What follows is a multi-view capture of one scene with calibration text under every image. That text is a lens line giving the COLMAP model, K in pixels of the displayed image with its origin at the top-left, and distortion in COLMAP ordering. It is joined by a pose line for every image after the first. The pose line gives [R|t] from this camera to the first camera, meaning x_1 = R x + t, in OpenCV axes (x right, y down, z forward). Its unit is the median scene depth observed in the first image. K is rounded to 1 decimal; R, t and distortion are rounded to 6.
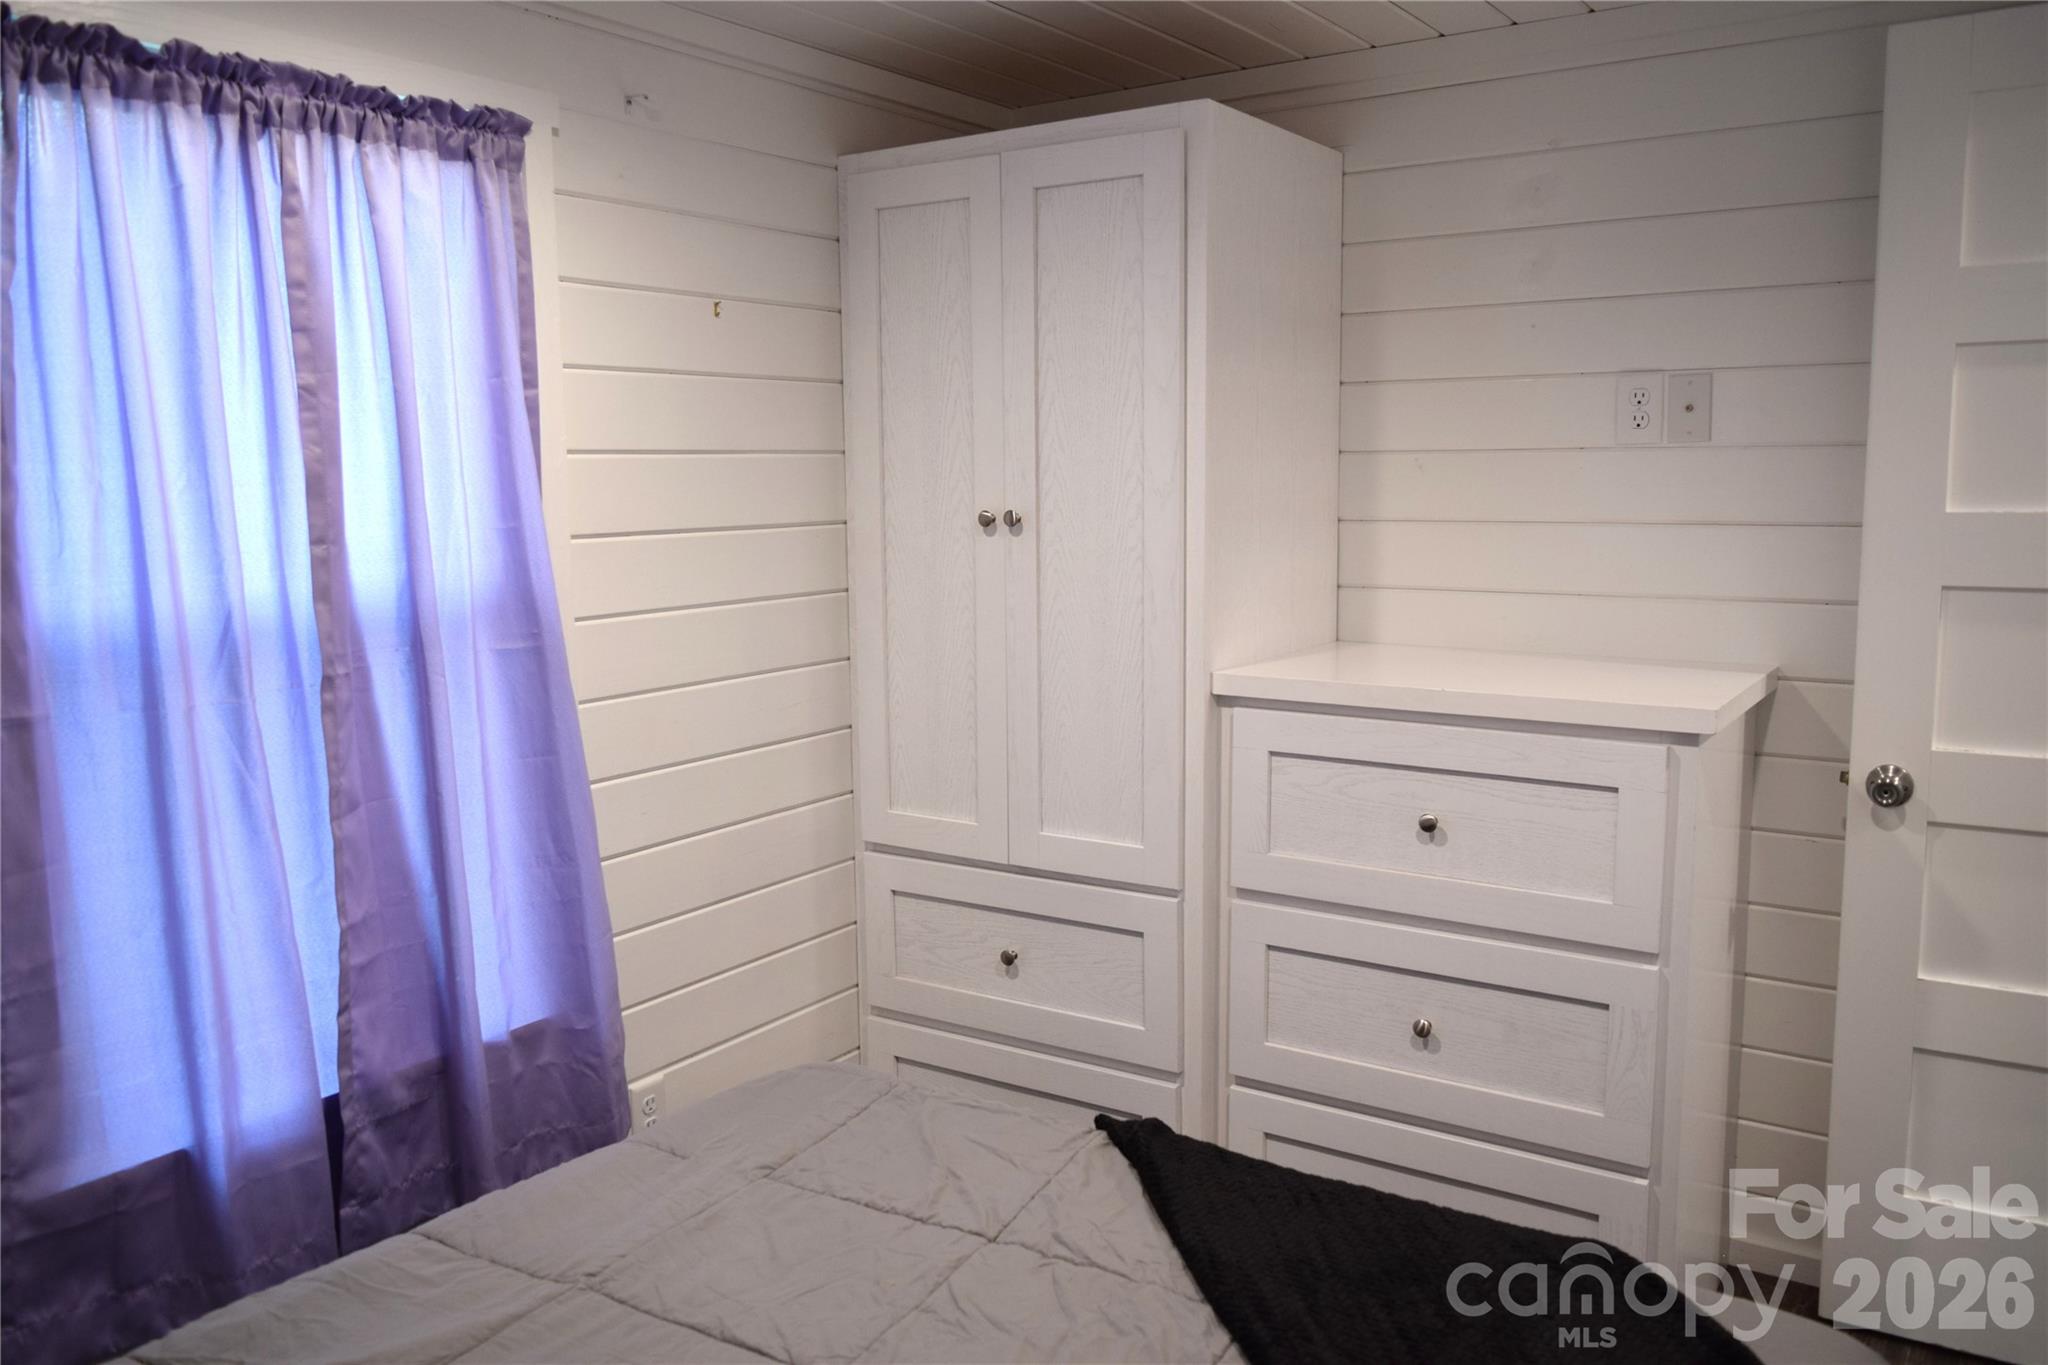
lens RADIAL K [[1570.8, 0, 1019.2], [0, 1570.8, 681.8], [0, 0, 1]] dist [-0.011269, 0.003817]
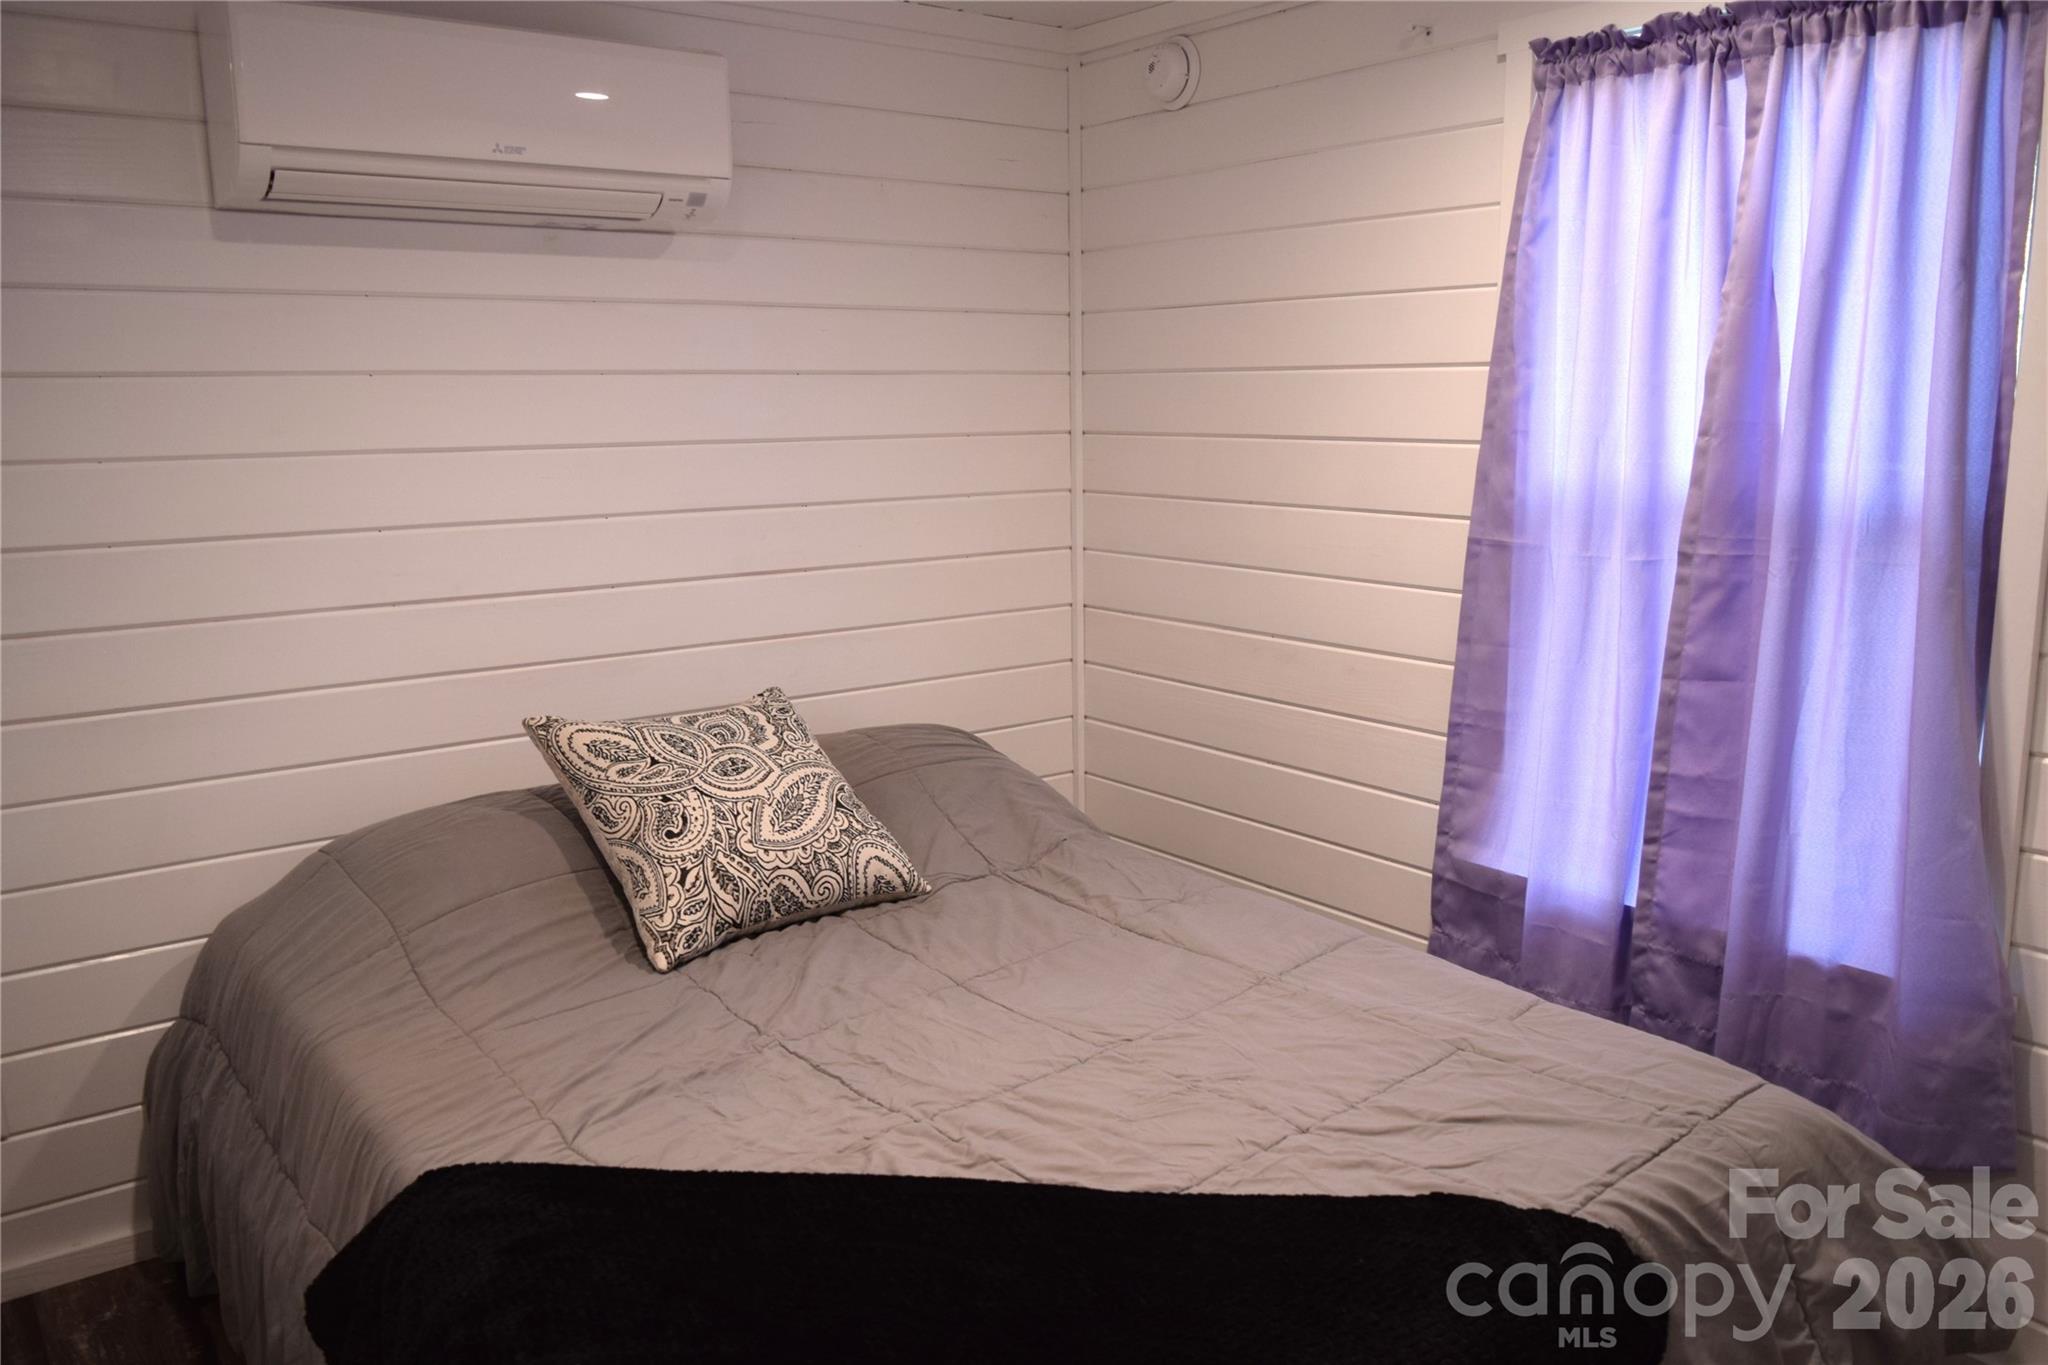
lens RADIAL K [[1570.8, 0, 1018.3], [0, 1570.8, 687.9], [0, 0, 1]] dist [-0.011269, 0.003817]
pose [[-0.313195, 0.188036, -0.930887, 0.802458], [-0.115802, 0.965326, 0.233954, -0.121313], [0.942602, 0.181072, -0.280561, 0.898571]]
